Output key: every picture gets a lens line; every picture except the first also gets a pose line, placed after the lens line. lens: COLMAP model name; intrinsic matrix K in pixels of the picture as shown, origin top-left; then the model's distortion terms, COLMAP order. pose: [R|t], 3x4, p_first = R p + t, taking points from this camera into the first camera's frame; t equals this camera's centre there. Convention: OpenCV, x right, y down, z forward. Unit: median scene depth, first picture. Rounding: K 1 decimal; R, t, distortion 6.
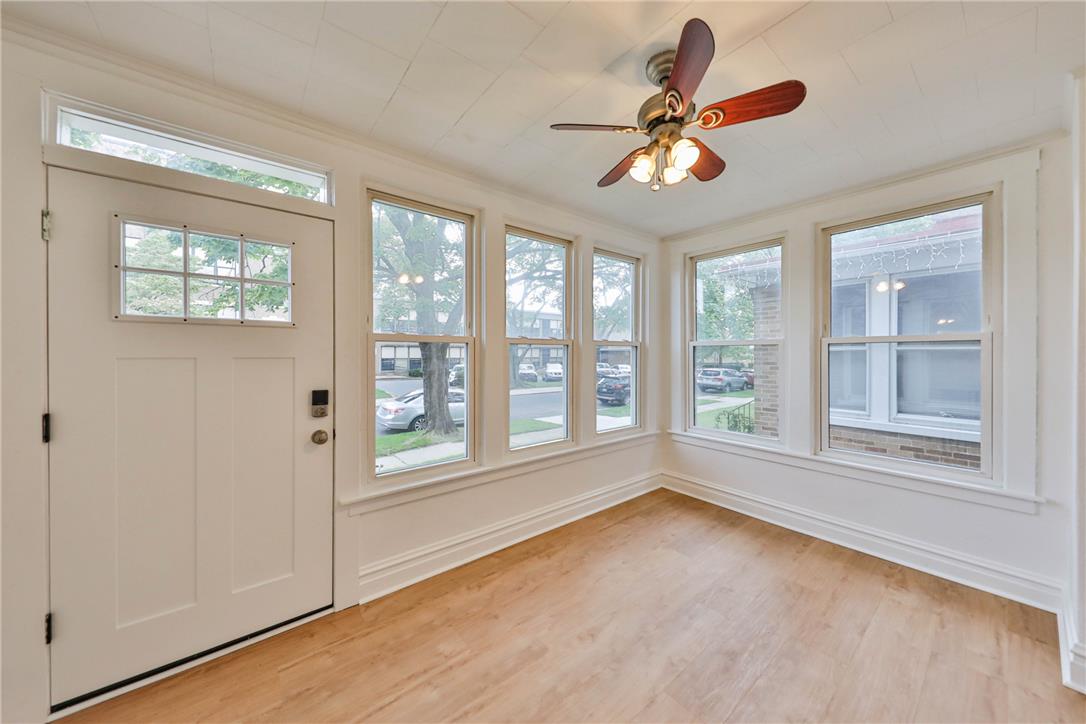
lens RADIAL K [[363.2, 0, 545.9], [0, 363.2, 354.0], [0, 0, 1]] dist [0.018717, -0.007047]
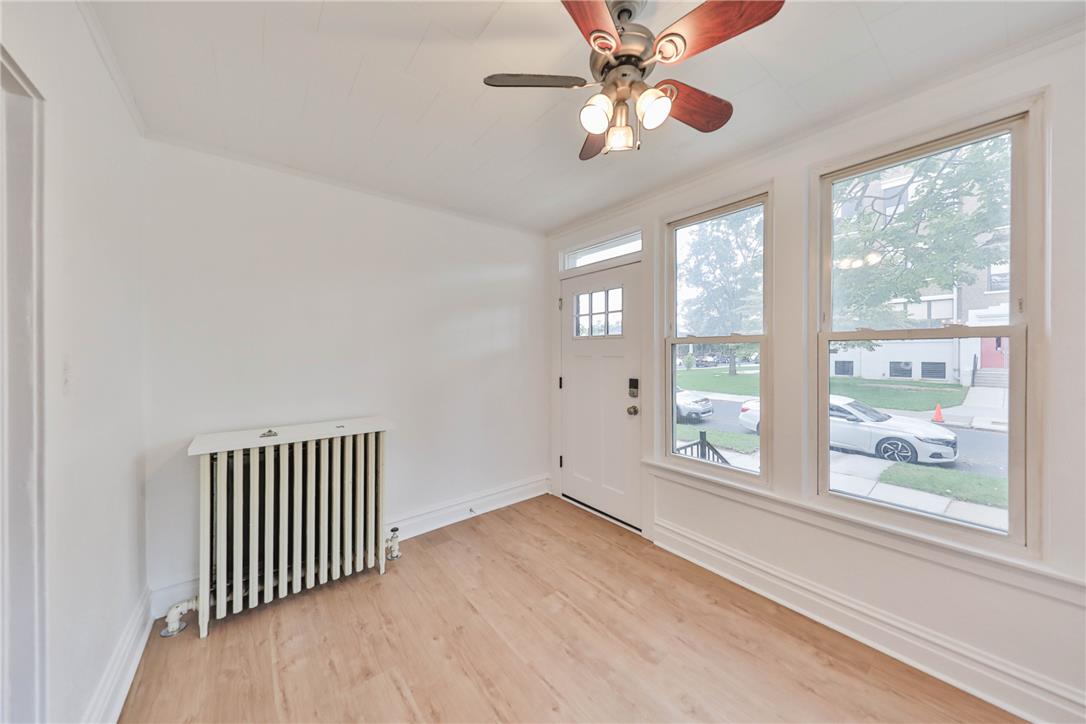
lens RADIAL K [[363.2, 0, 545.9], [0, 363.2, 354.0], [0, 0, 1]] dist [0.018717, -0.007047]
pose [[0.015745, 0.004110, -0.999868, 0.754811], [-0.001207, 0.999991, 0.004091, -0.006246], [0.999875, 0.001142, 0.015750, 0.552277]]
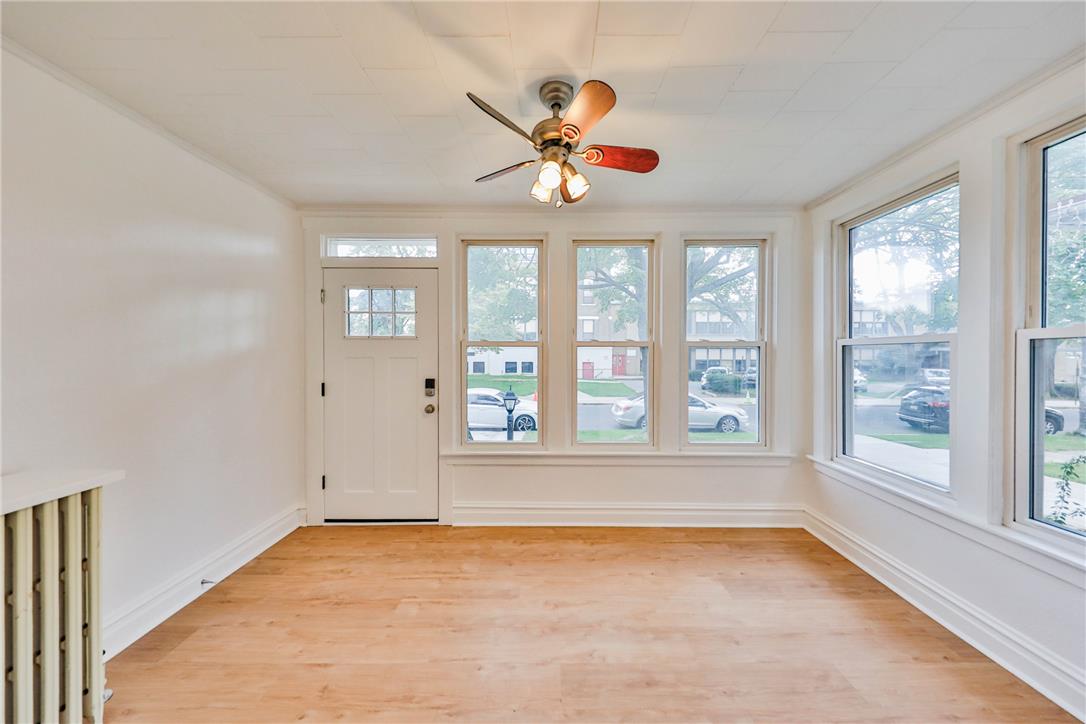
lens RADIAL K [[370.1, 0, 549.8], [0, 370.1, 356.6], [0, 0, 1]] dist [0.016419, -0.005159]
pose [[0.780483, 0.003570, -0.625167, 0.680781], [-0.001560, 0.999992, 0.003762, -0.001800], [0.625175, -0.001961, 0.780482, 0.078876]]
